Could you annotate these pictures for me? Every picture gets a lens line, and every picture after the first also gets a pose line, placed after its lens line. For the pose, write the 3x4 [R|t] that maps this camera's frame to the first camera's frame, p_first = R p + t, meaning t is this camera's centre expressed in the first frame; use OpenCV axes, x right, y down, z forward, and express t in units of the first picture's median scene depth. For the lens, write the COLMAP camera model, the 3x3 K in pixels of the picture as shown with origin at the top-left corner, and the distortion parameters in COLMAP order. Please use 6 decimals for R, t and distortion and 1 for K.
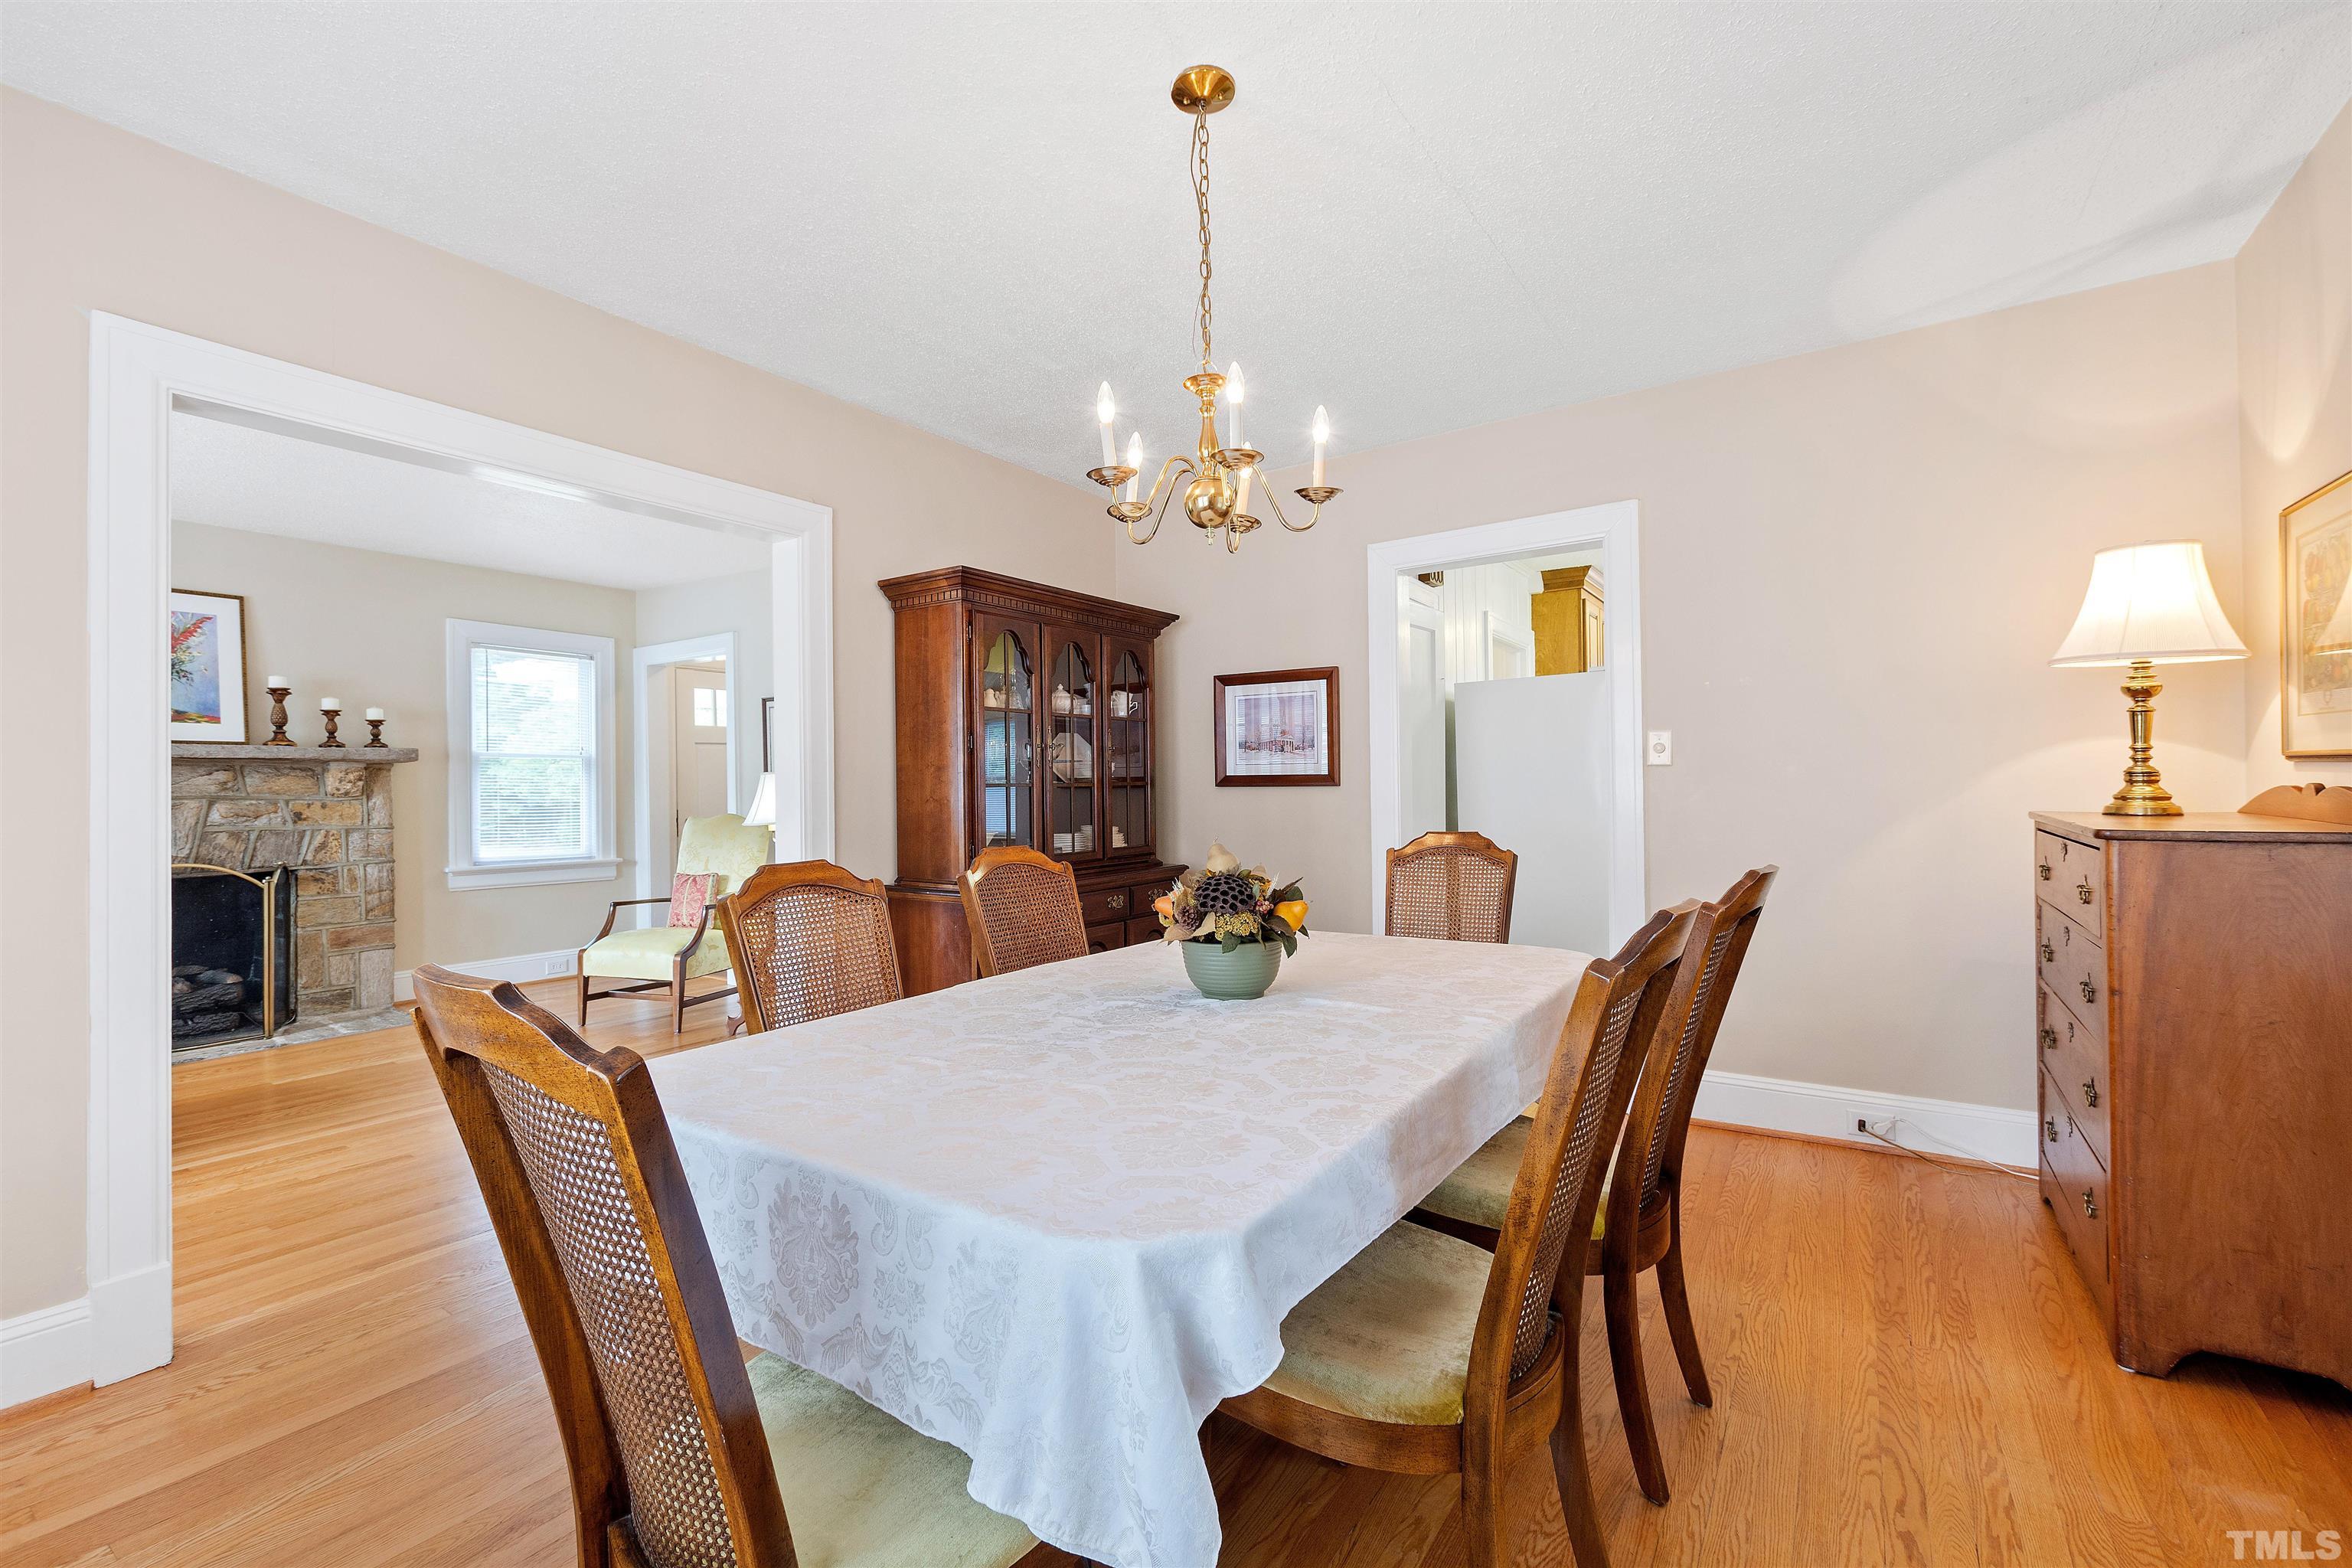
lens RADIAL K [[1026.4, 0, 1174.1], [0, 1026.4, 791.1], [0, 0, 1]] dist [0.009985, -0.005220]
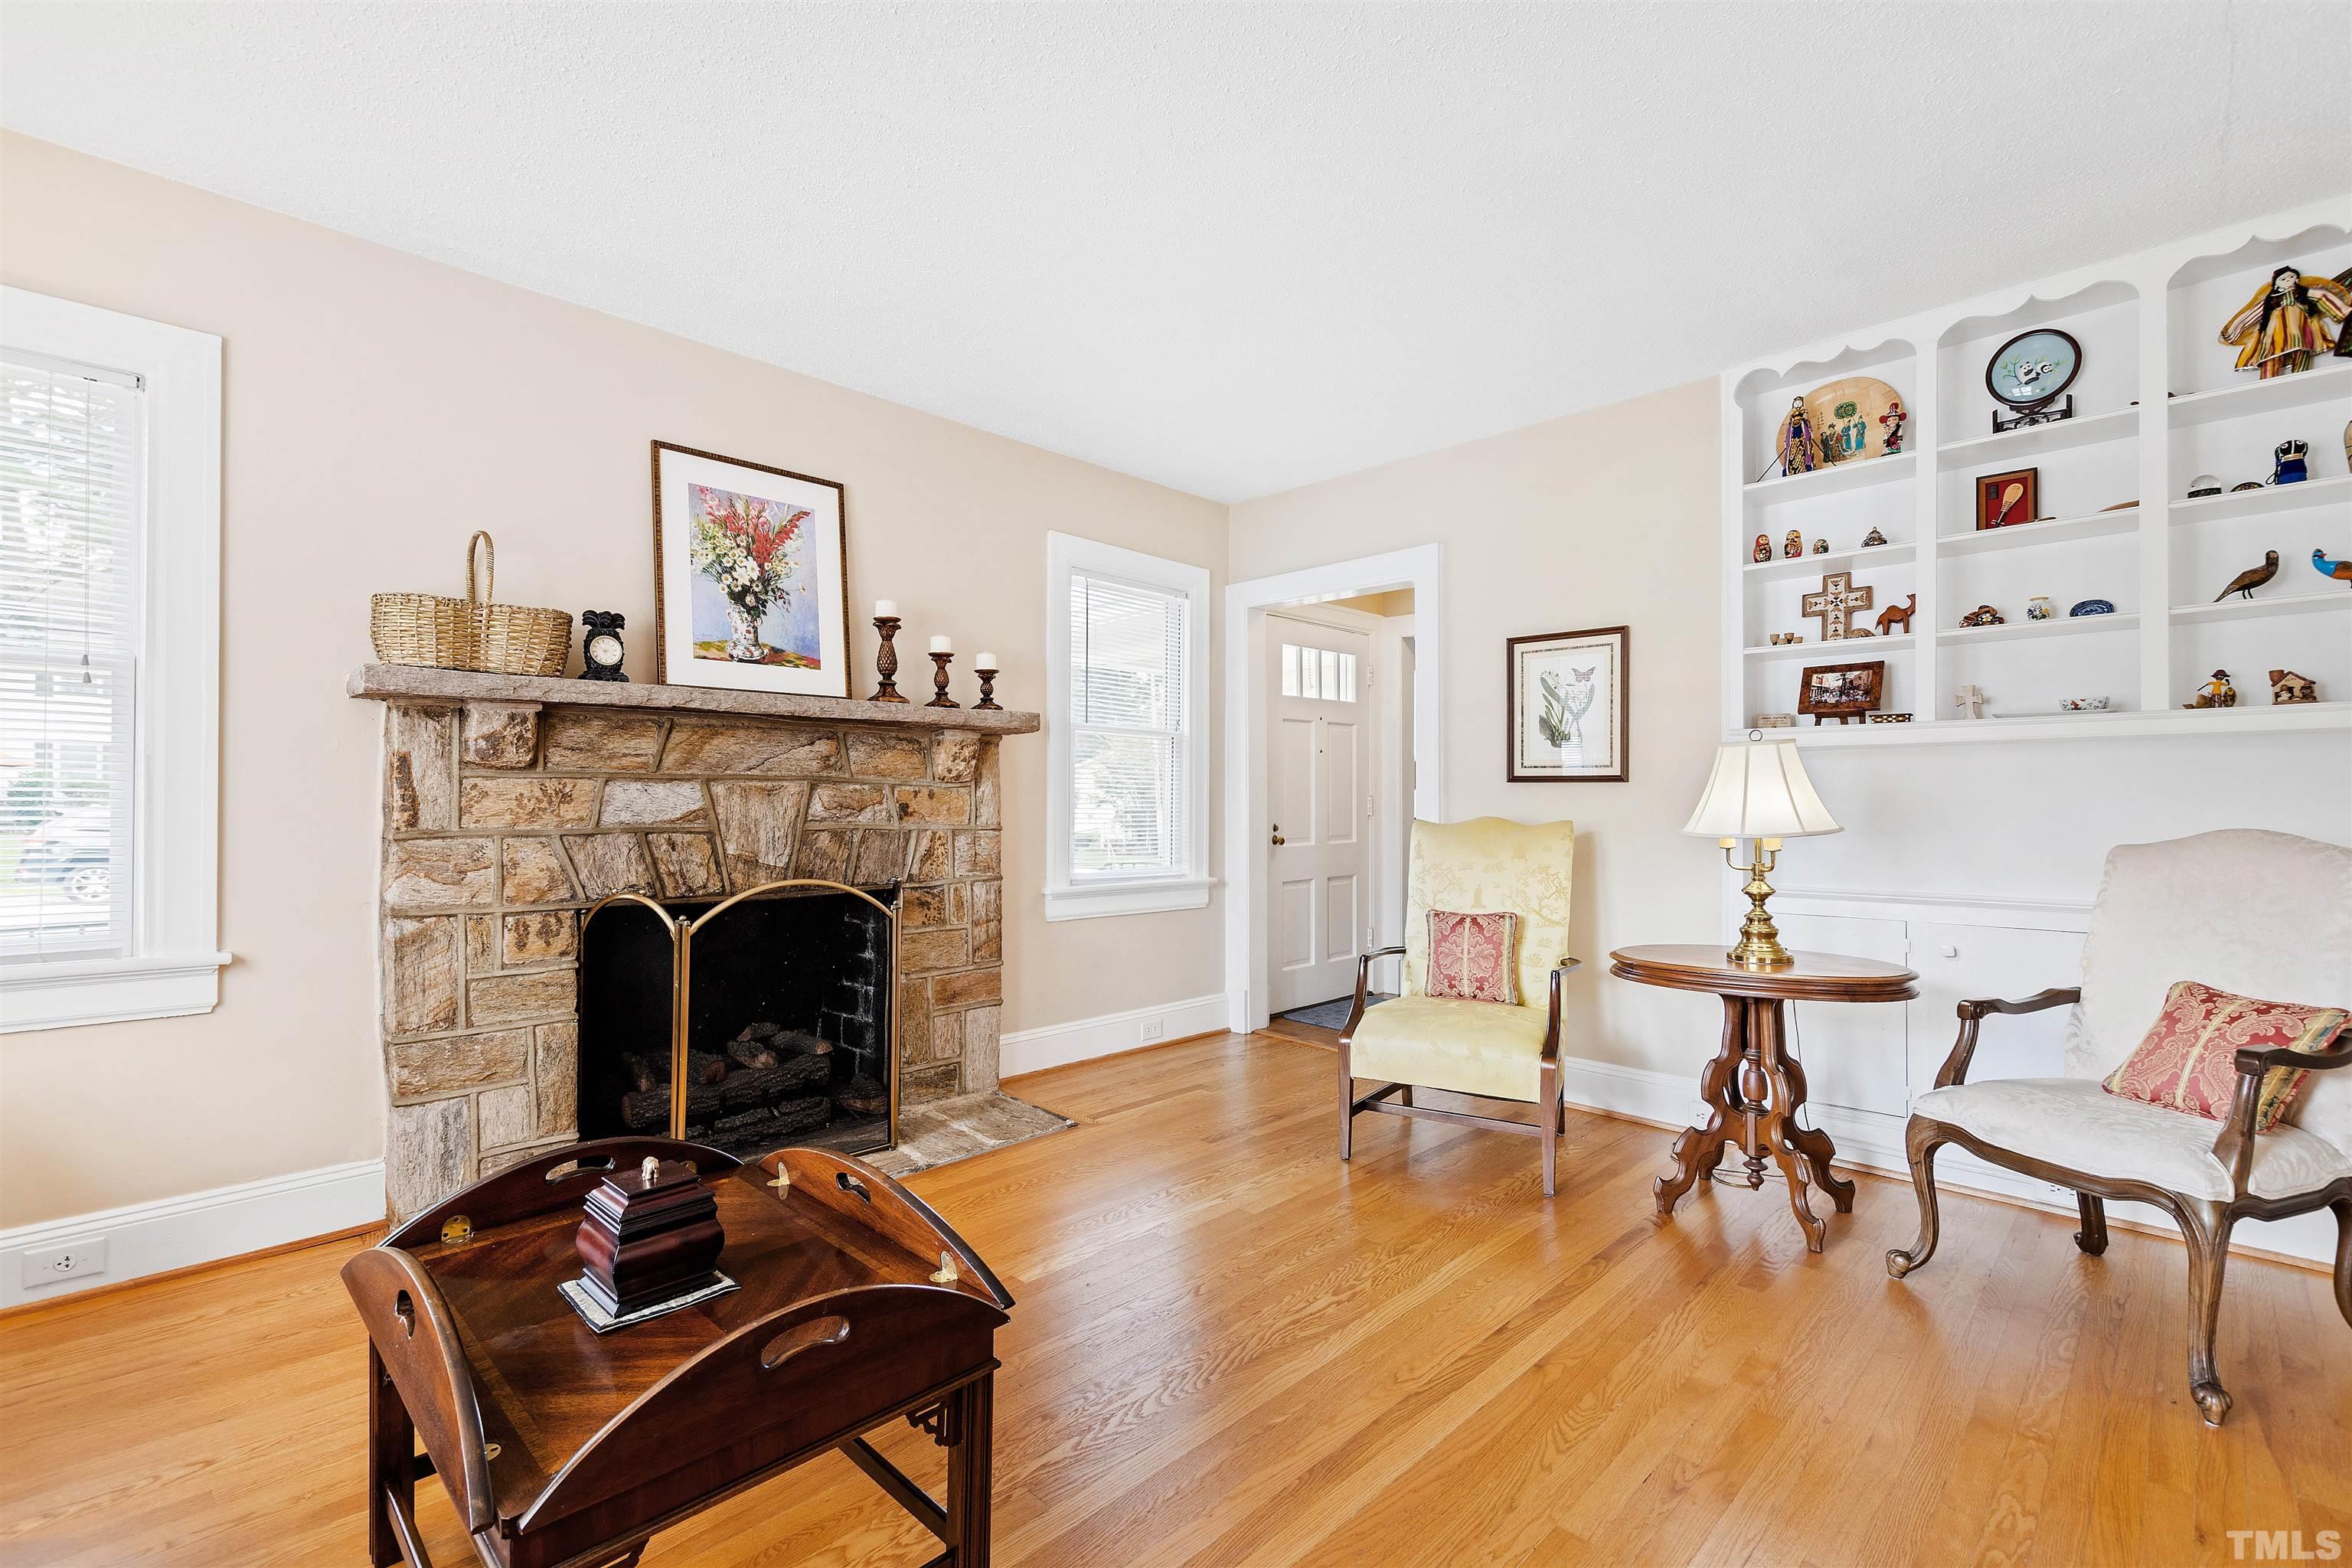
lens RADIAL K [[1026.4, 0, 1134.1], [0, 1026.4, 807.2], [0, 0, 1]] dist [0.009985, -0.005220]
pose [[0.977687, 0.008993, -0.209877, -0.551817], [-0.009676, 0.999951, -0.002226, 0.022738], [0.209846, 0.004207, 0.977725, 0.367269]]
